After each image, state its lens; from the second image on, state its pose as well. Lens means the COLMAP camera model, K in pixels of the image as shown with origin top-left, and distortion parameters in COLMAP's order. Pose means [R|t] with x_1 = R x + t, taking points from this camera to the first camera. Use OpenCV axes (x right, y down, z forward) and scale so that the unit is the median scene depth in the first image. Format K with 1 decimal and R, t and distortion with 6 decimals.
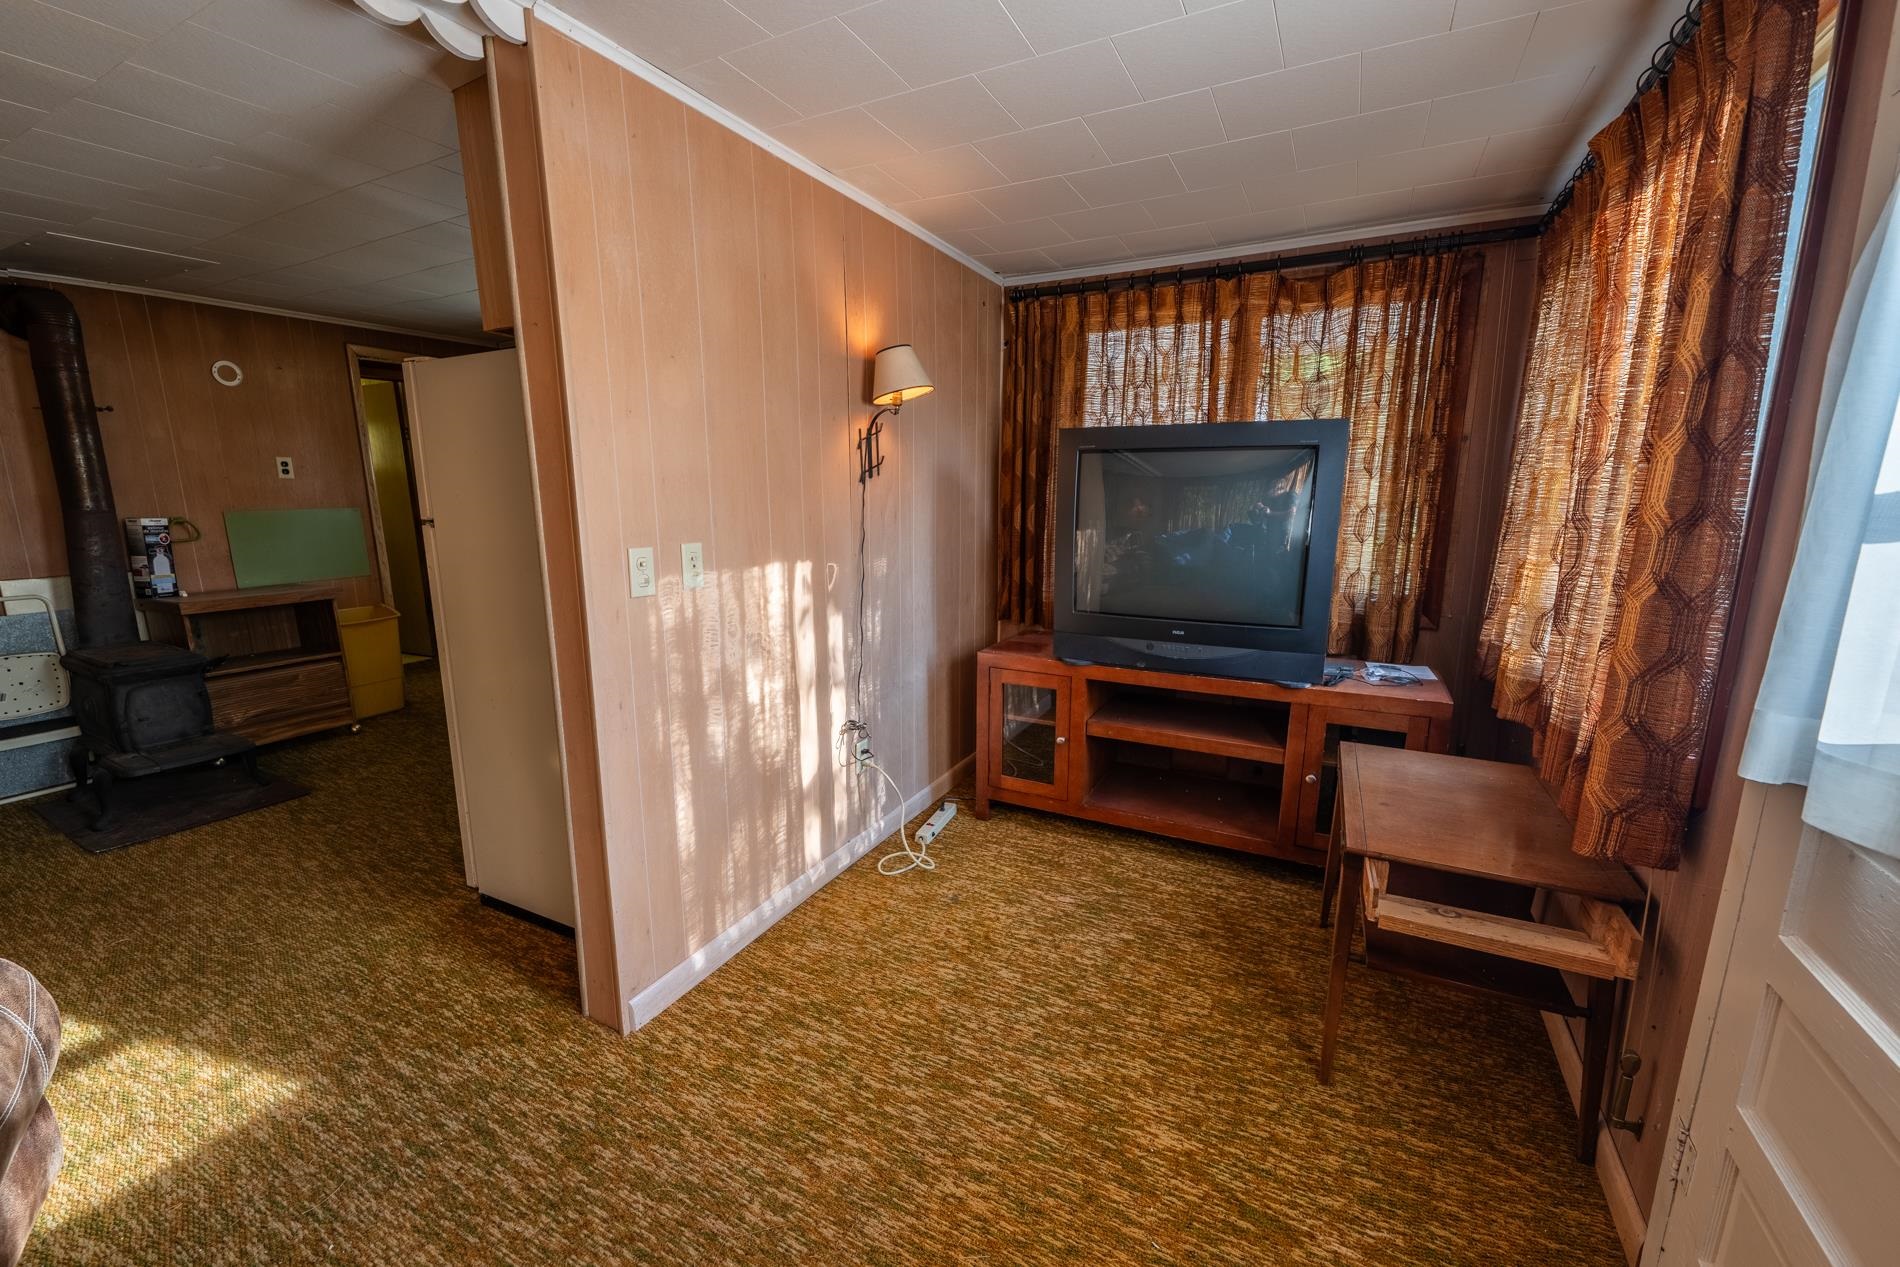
lens RADIAL K [[762.9, 0, 944.2], [0, 762.9, 632.8], [0, 0, 1]] dist [0.001263, -0.001649]
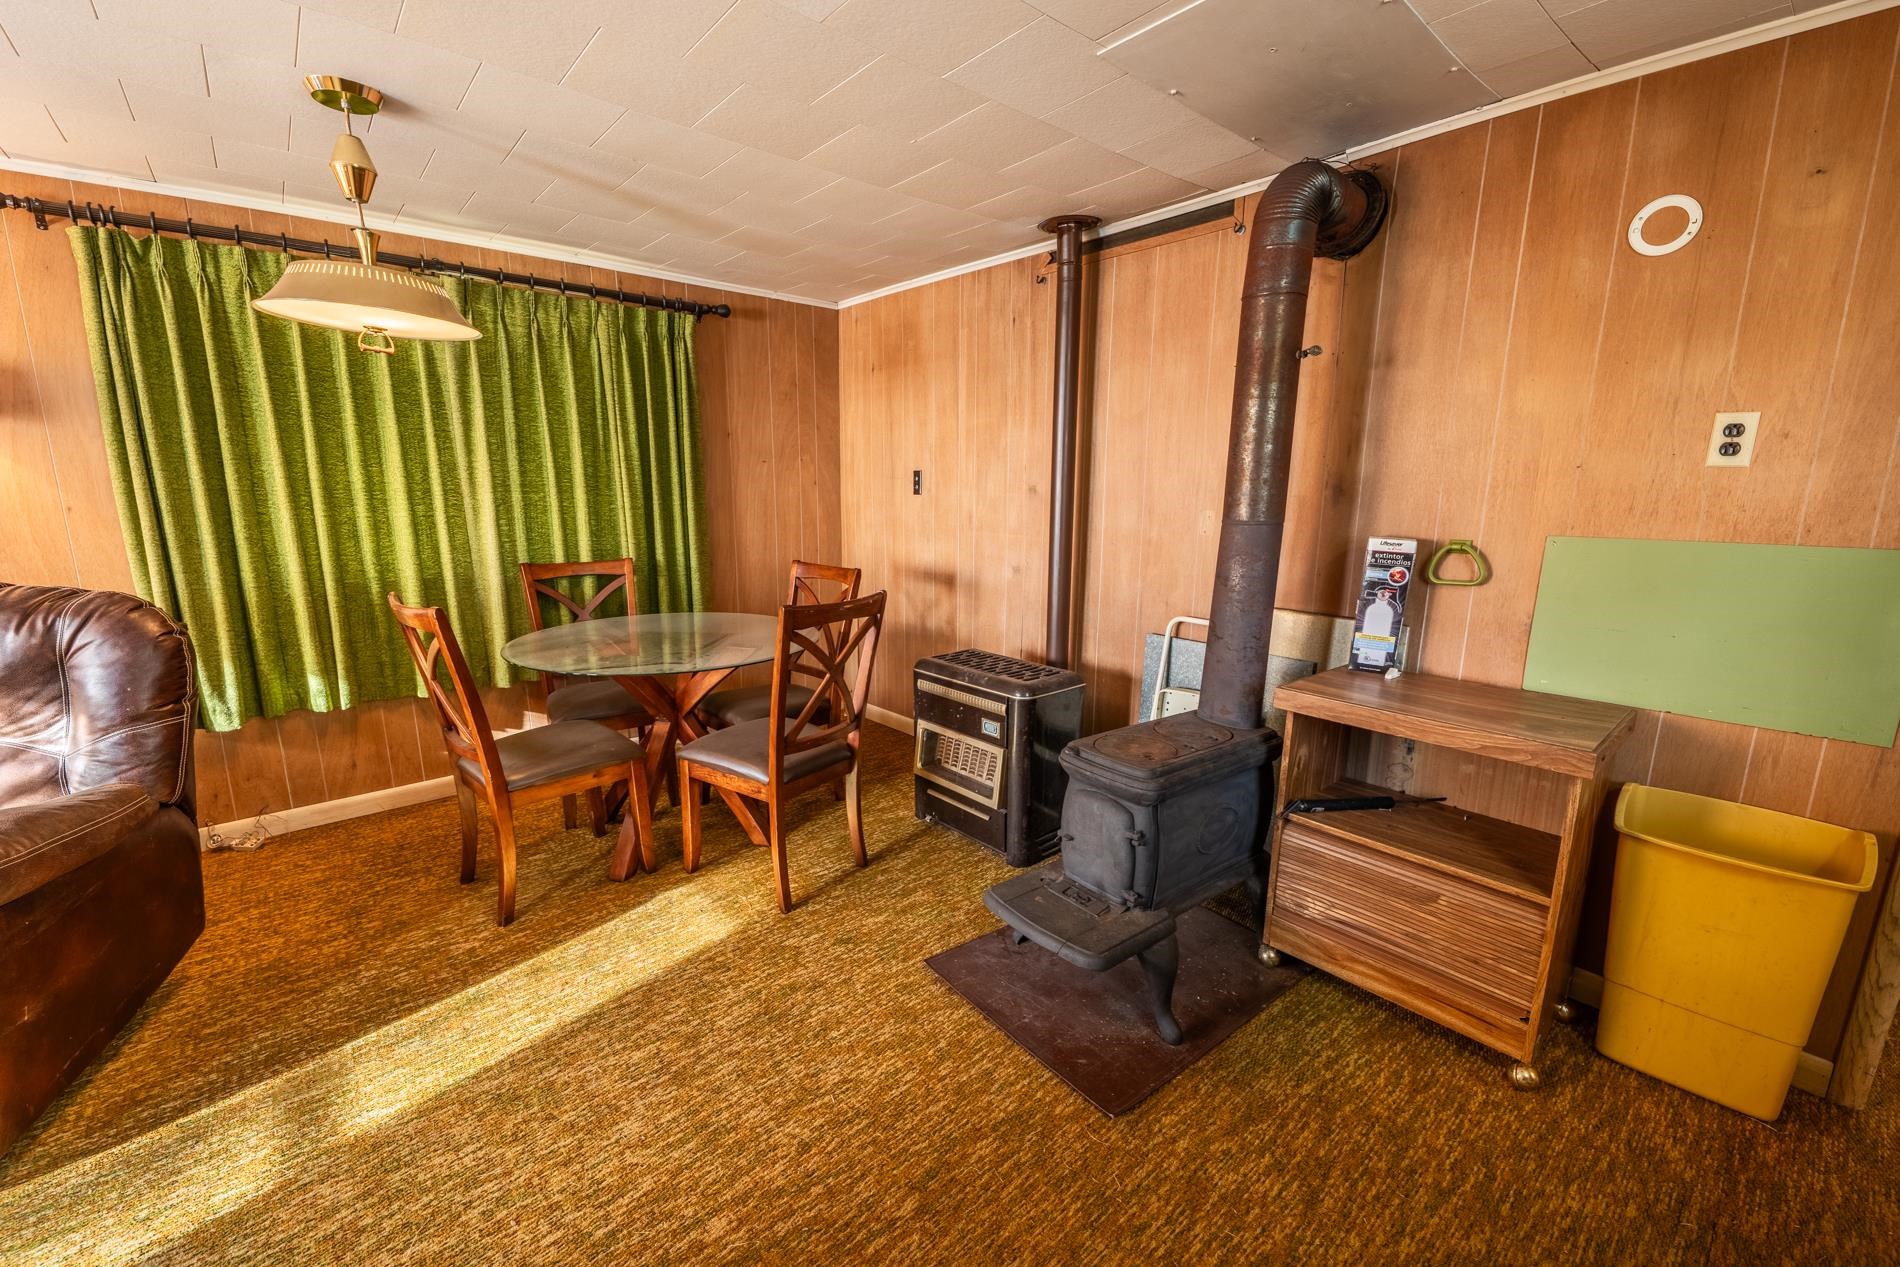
lens RADIAL K [[762.9, 0, 944.2], [0, 762.9, 645.8], [0, 0, 1]] dist [0.001263, -0.001649]
pose [[-0.366967, 0.189823, -0.910661, -0.412592], [-0.185447, 0.944380, 0.271580, -0.185355], [0.911562, 0.268540, -0.311354, 0.986270]]
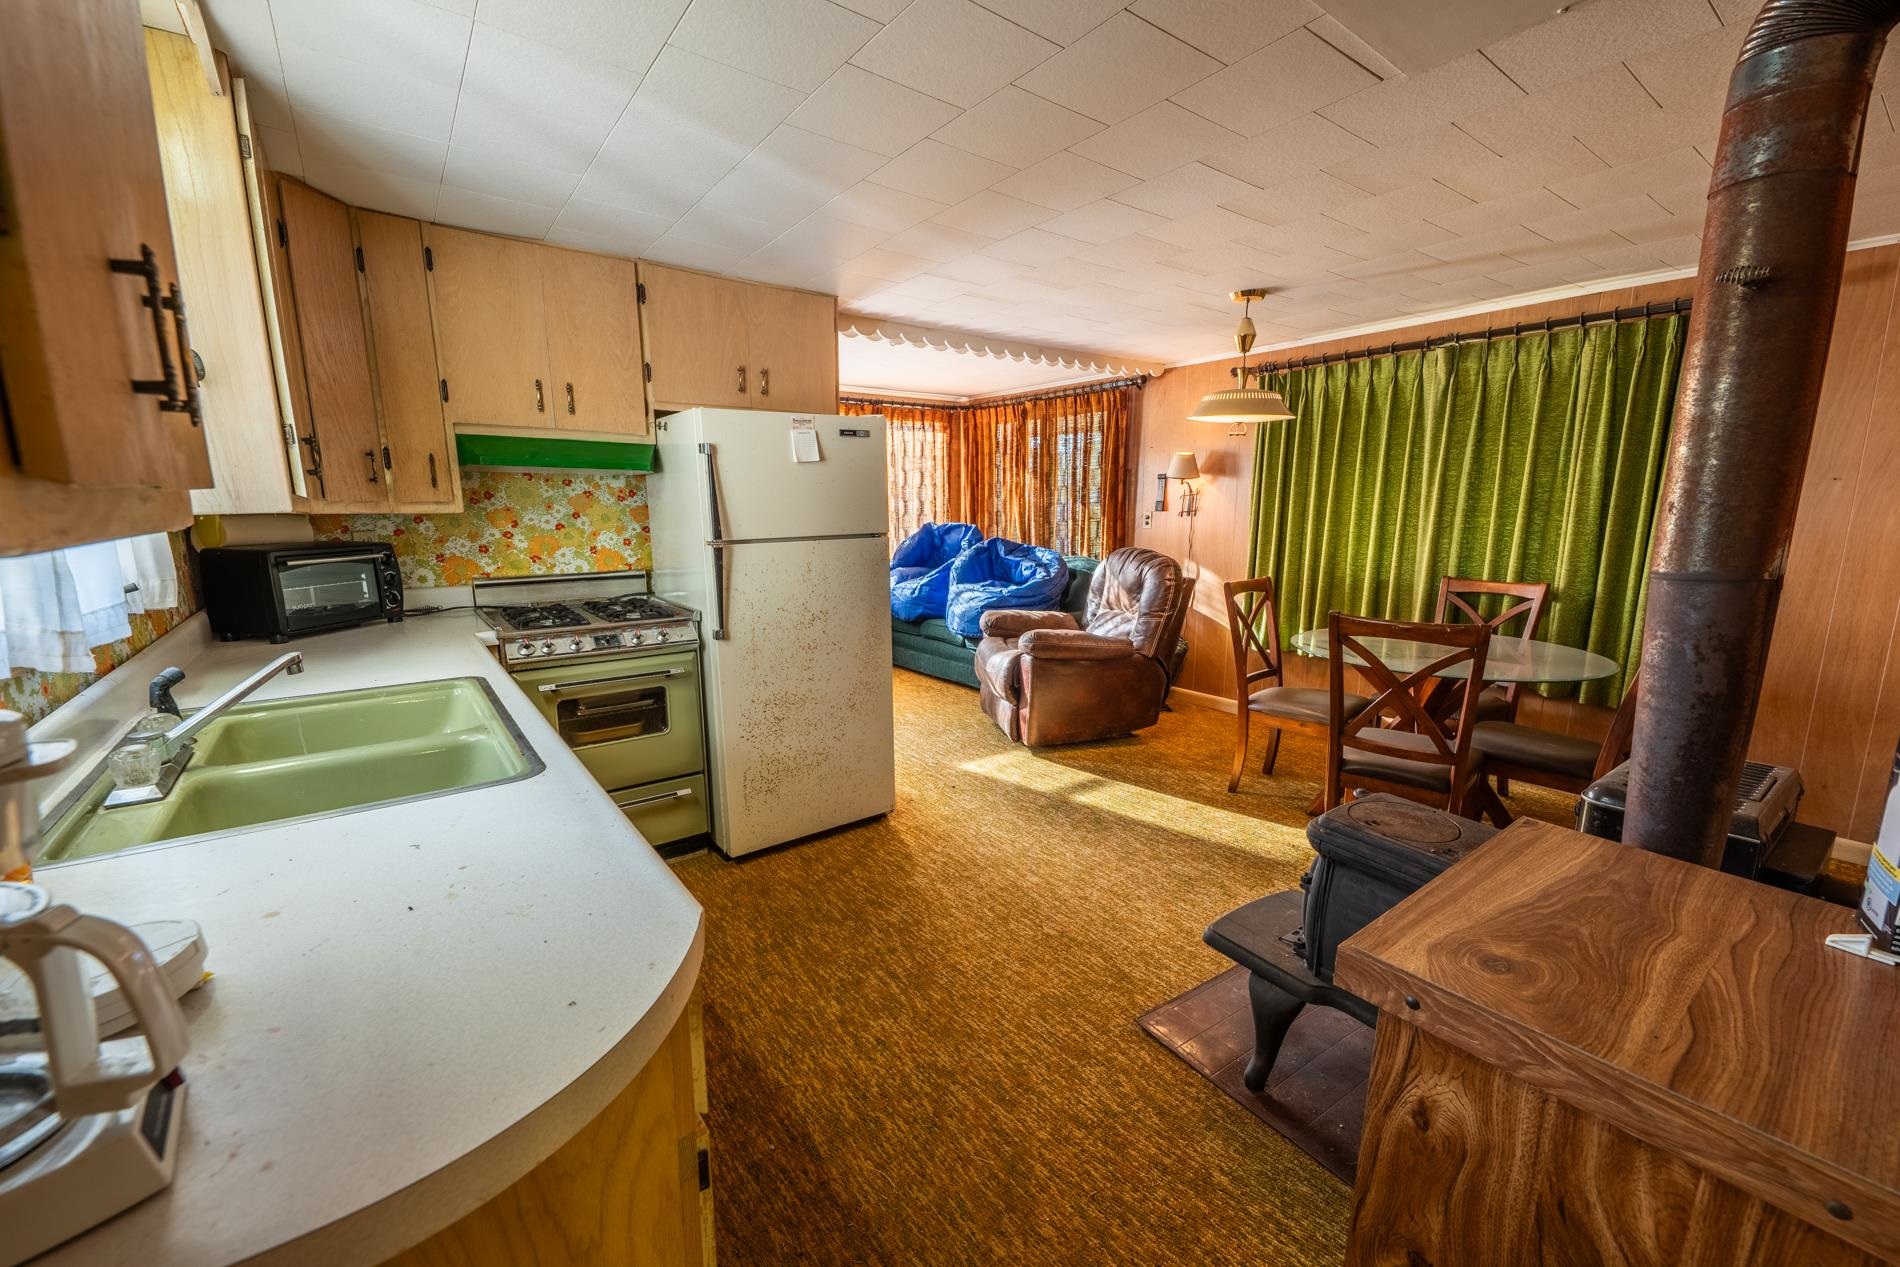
lens RADIAL K [[762.9, 0, 944.6], [0, 762.9, 647.9], [0, 0, 1]] dist [0.001263, -0.001649]
pose [[-0.898139, -0.080554, 0.432271, -0.940091], [0.085802, 0.932073, 0.351964, -0.287588], [-0.431260, 0.353202, -0.830219, 1.475046]]
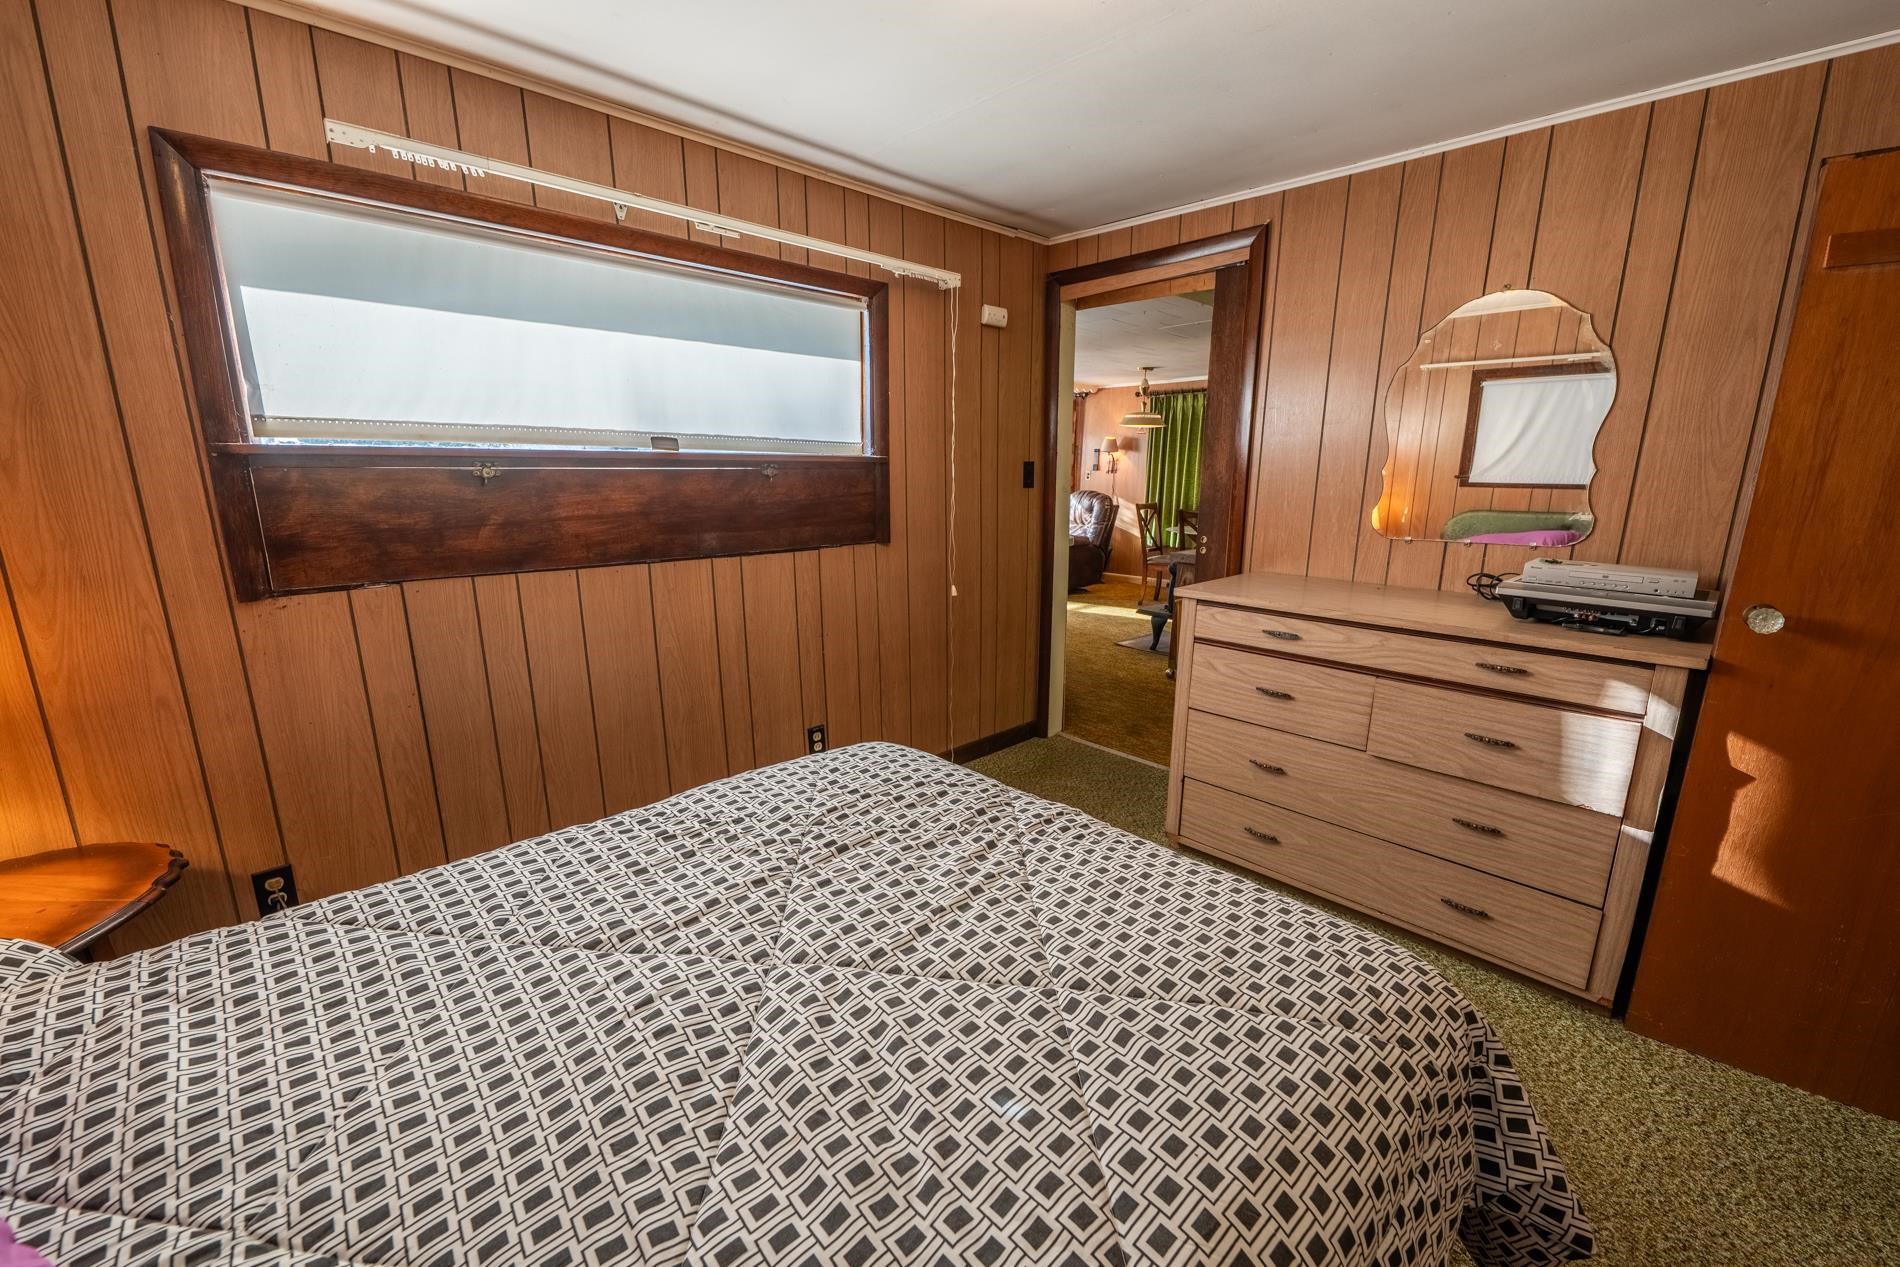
lens RADIAL K [[762.9, 0, 950.6], [0, 762.9, 644.5], [0, 0, 1]] dist [0.001263, -0.001649]
pose [[-0.950401, -0.076212, 0.301547, -1.010363], [0.052864, 0.915827, 0.398077, -0.495431], [-0.306503, 0.394274, -0.866374, 2.607559]]
